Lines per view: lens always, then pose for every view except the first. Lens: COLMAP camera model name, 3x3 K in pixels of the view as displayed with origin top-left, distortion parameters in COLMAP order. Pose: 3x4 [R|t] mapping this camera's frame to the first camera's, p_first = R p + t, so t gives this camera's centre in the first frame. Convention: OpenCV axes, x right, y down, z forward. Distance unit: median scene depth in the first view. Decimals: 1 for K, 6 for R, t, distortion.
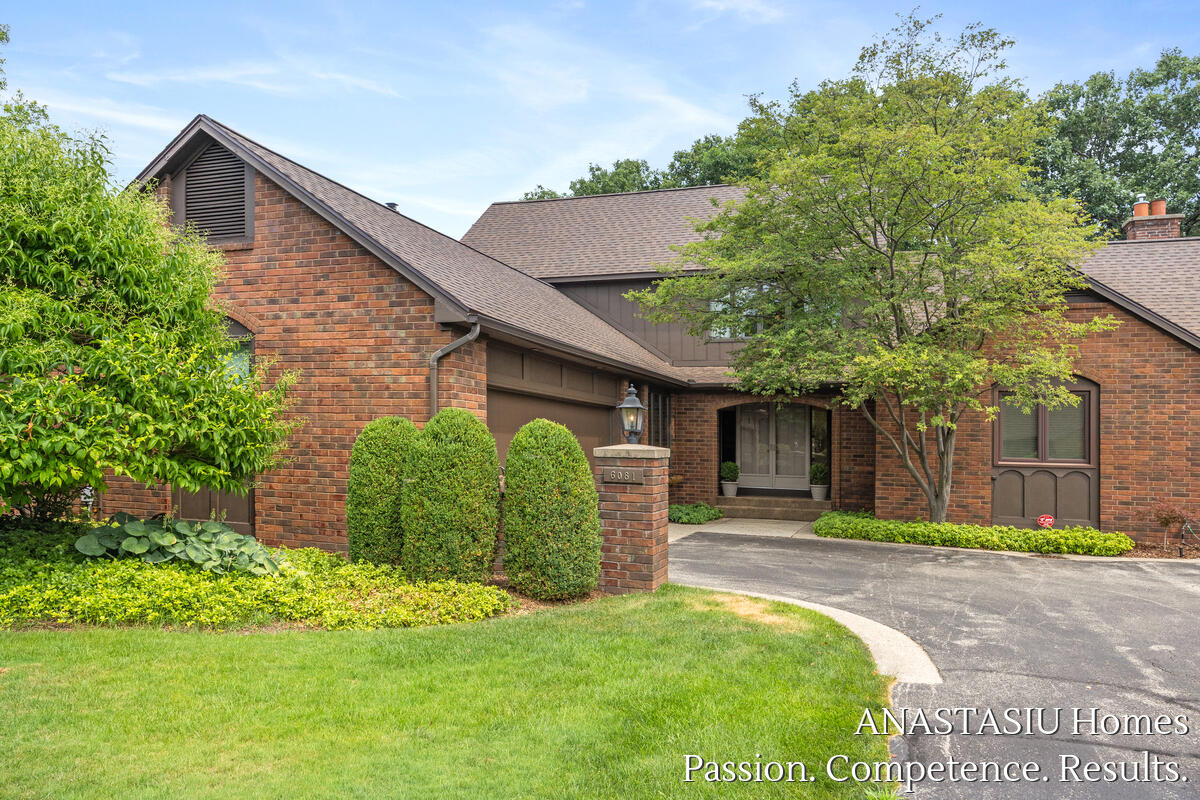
lens RADIAL K [[768.8, 0, 609.9], [0, 768.8, 372.7], [0, 0, 1]] dist [-0.005869, -0.004474]
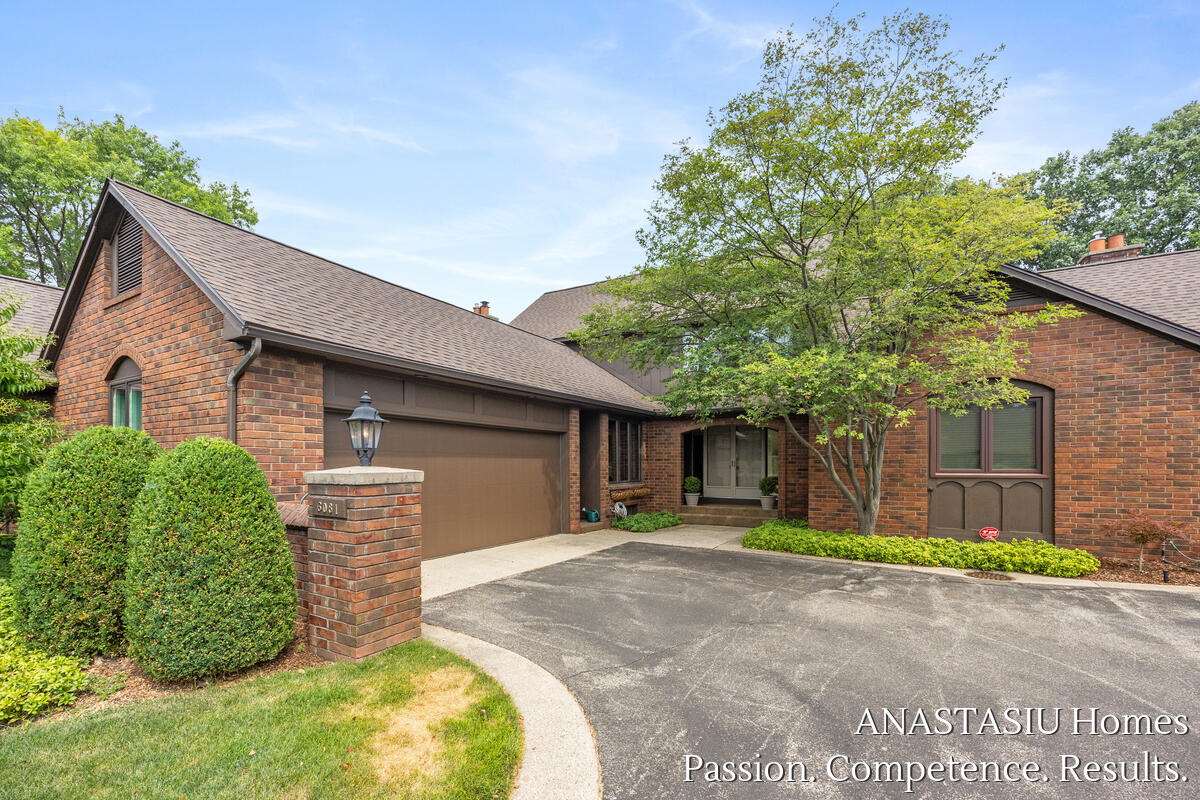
lens RADIAL K [[478.2, 0, 596.7], [0, 478.2, 443.1], [0, 0, 1]] dist [-0.008207, 0.000875]
pose [[0.979702, -0.031943, -0.197897, 0.209109], [0.041584, 0.998132, 0.044750, 0.032932], [0.196098, -0.052071, 0.979201, 0.326514]]
